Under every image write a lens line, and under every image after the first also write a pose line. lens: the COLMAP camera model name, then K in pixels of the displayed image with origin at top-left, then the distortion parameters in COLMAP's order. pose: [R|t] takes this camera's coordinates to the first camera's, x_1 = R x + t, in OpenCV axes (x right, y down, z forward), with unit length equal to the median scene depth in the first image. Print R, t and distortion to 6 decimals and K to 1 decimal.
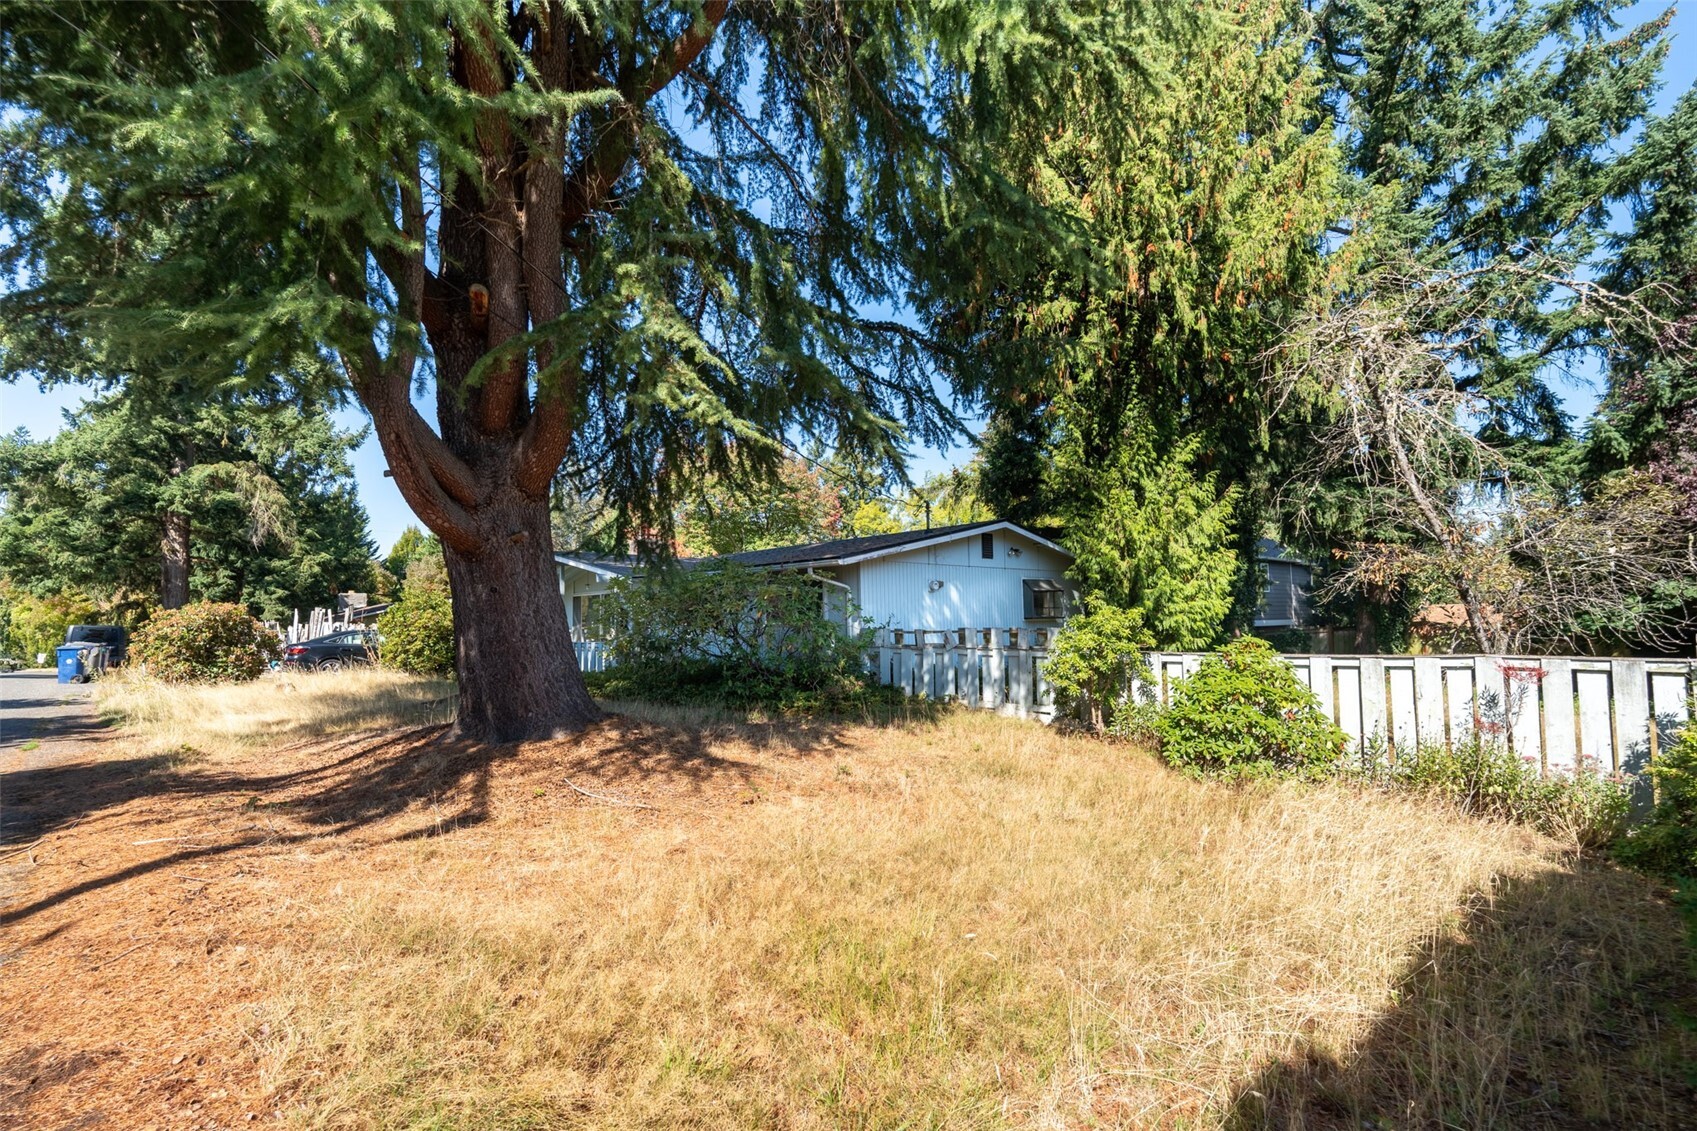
lens RADIAL K [[839.0, 0, 846.6], [0, 839.0, 563.8], [0, 0, 1]] dist [-0.002296, -0.000064]
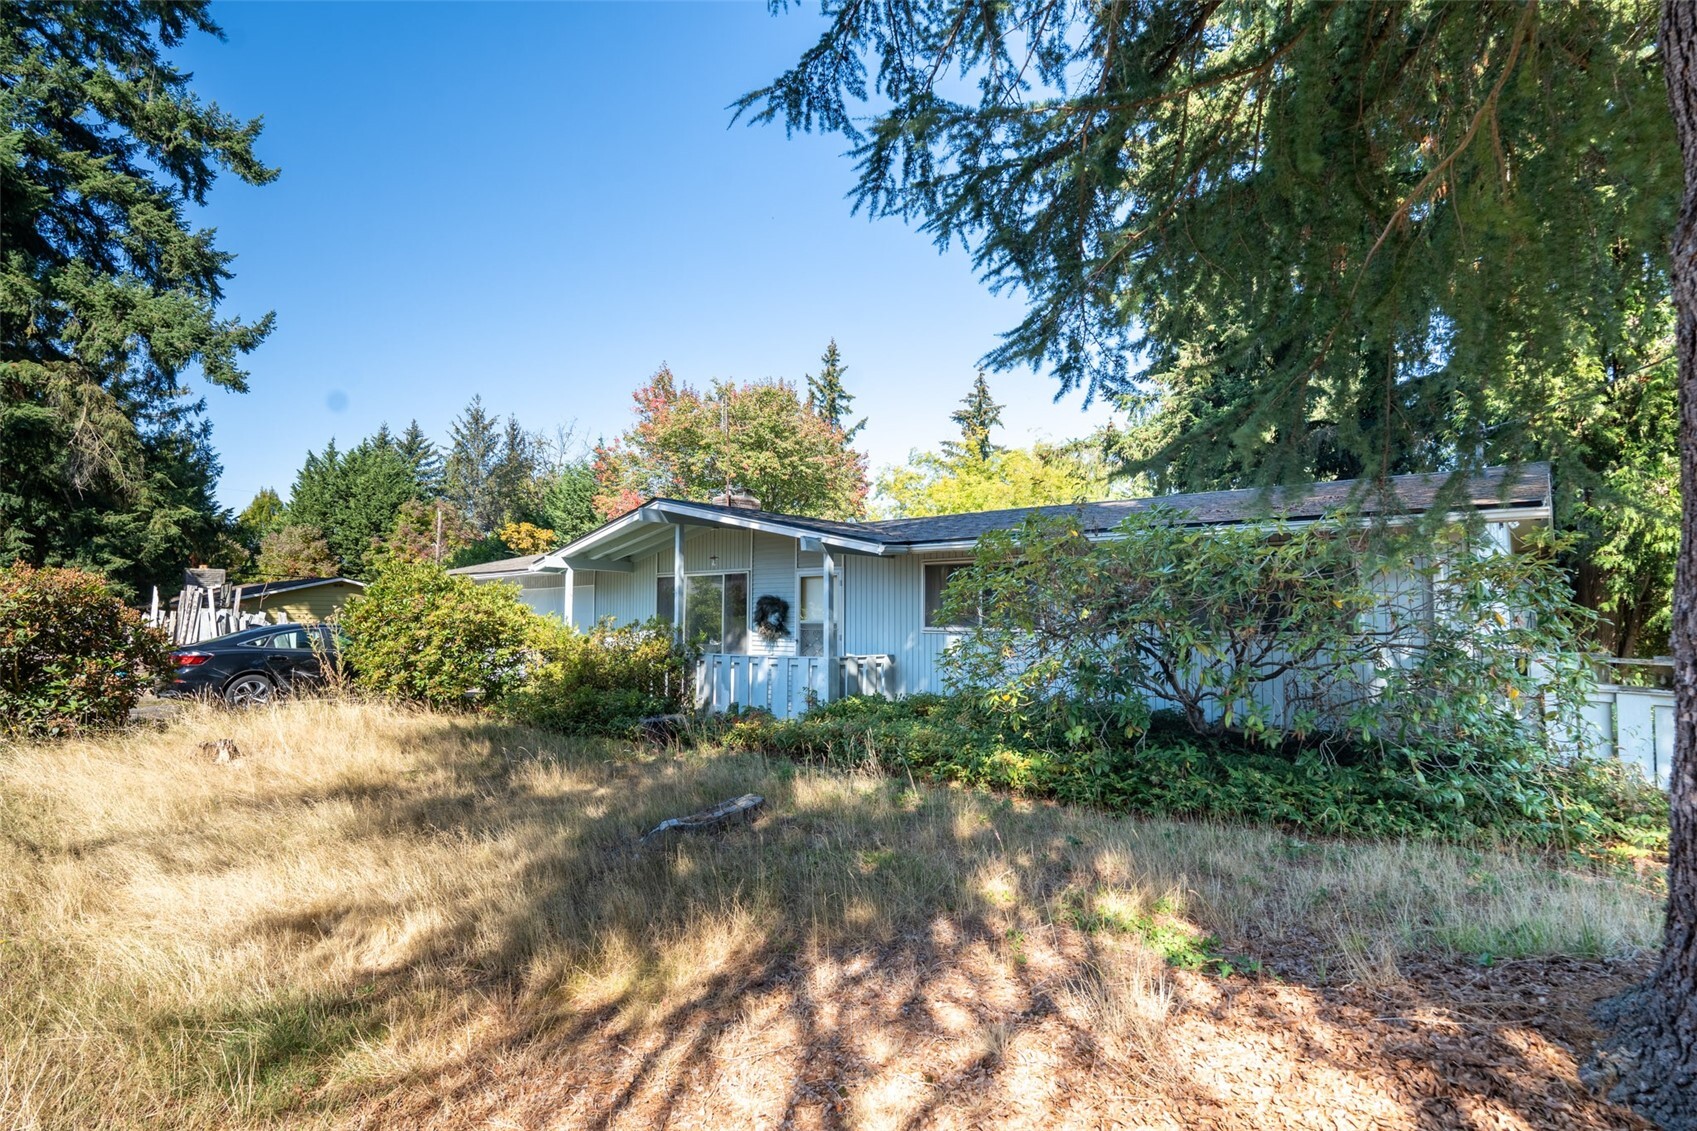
lens RADIAL K [[888.3, 0, 850.5], [0, 888.3, 566.8], [0, 0, 1]] dist [0.001265, -0.000424]
pose [[0.991394, 0.029424, 0.127560, -0.188330], [-0.030688, 0.999497, 0.007952, 0.014419], [-0.127262, -0.011798, 0.991799, 0.225295]]
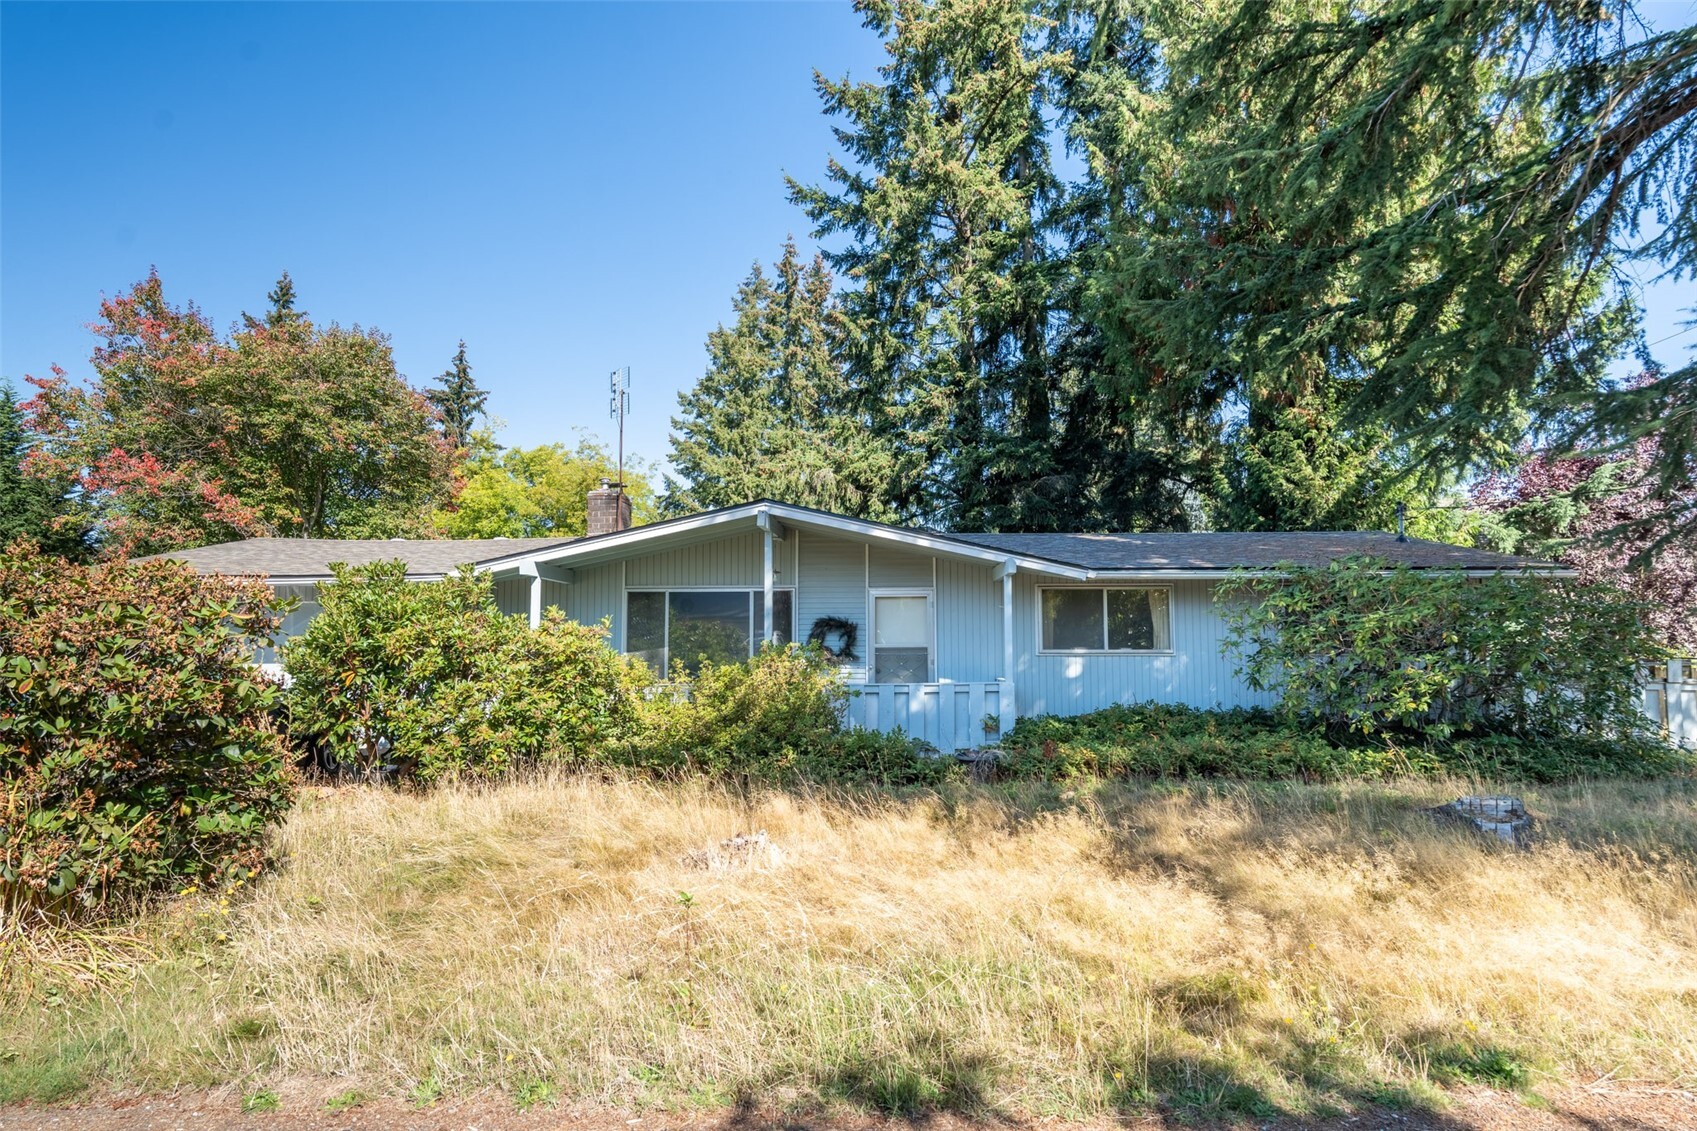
lens RADIAL K [[958.0, 0, 847.6], [0, 958.0, 569.2], [0, 0, 1]] dist [-0.001195, -0.000242]
pose [[0.683305, 0.063287, 0.727385, -0.452117], [-0.056894, 0.997822, -0.033370, 0.025015], [-0.727913, -0.018582, 0.685418, 0.358768]]
